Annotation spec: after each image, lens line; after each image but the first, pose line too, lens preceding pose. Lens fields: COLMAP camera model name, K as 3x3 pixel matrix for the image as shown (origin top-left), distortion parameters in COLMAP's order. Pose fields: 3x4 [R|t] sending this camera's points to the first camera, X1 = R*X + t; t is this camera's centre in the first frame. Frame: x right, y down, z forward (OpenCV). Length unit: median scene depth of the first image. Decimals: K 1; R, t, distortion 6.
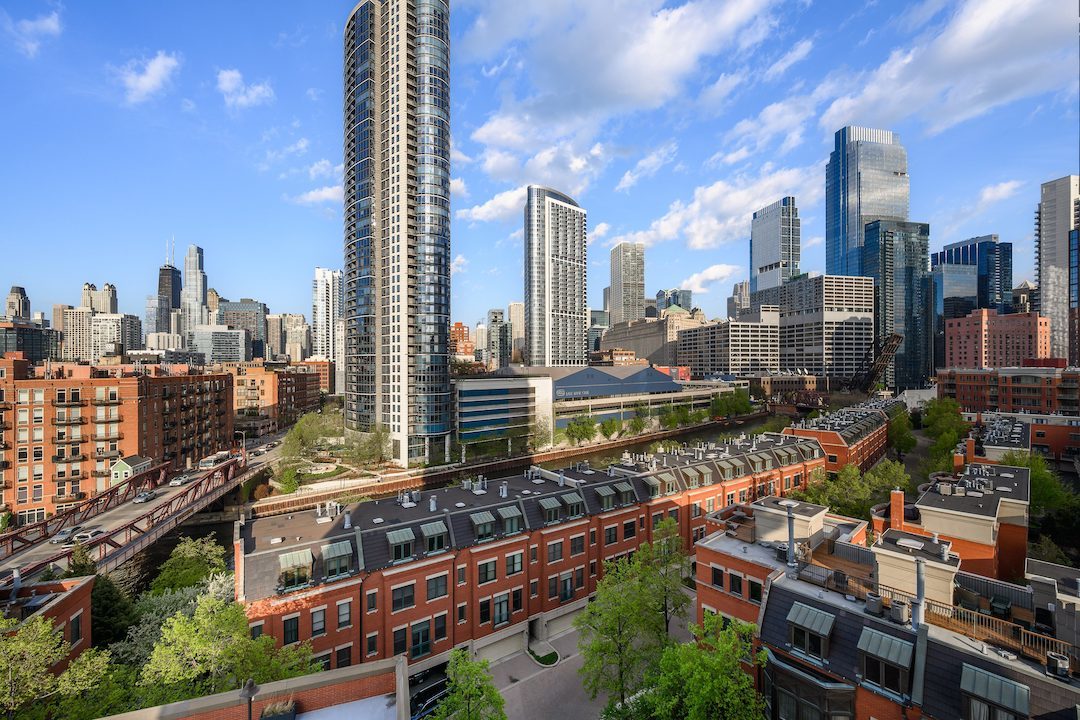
lens RADIAL K [[435.0, 0, 543.9], [0, 435.0, 367.4], [0, 0, 1]] dist [0.001111, 0.000224]
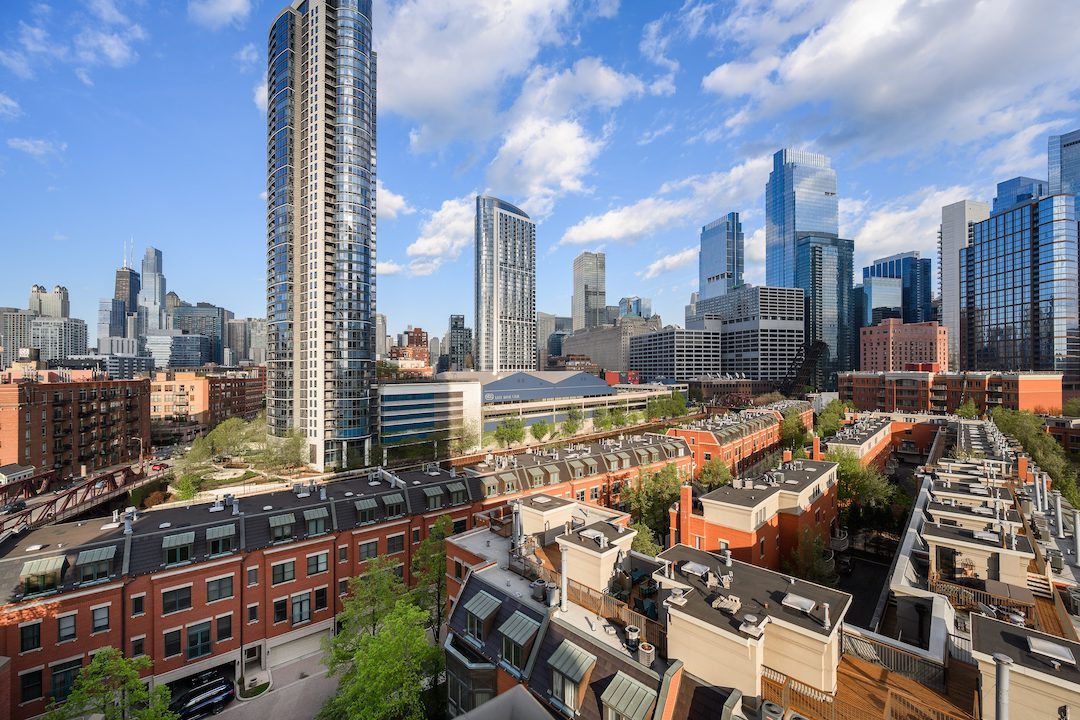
lens RADIAL K [[421.4, 0, 546.0], [0, 421.4, 369.4], [0, 0, 1]] dist [-0.000173, -0.000052]
pose [[0.997815, -0.001129, 0.066053, 0.133059], [0.001513, 0.999982, -0.005758, -0.001365], [-0.066045, 0.005845, 0.997800, -0.012447]]
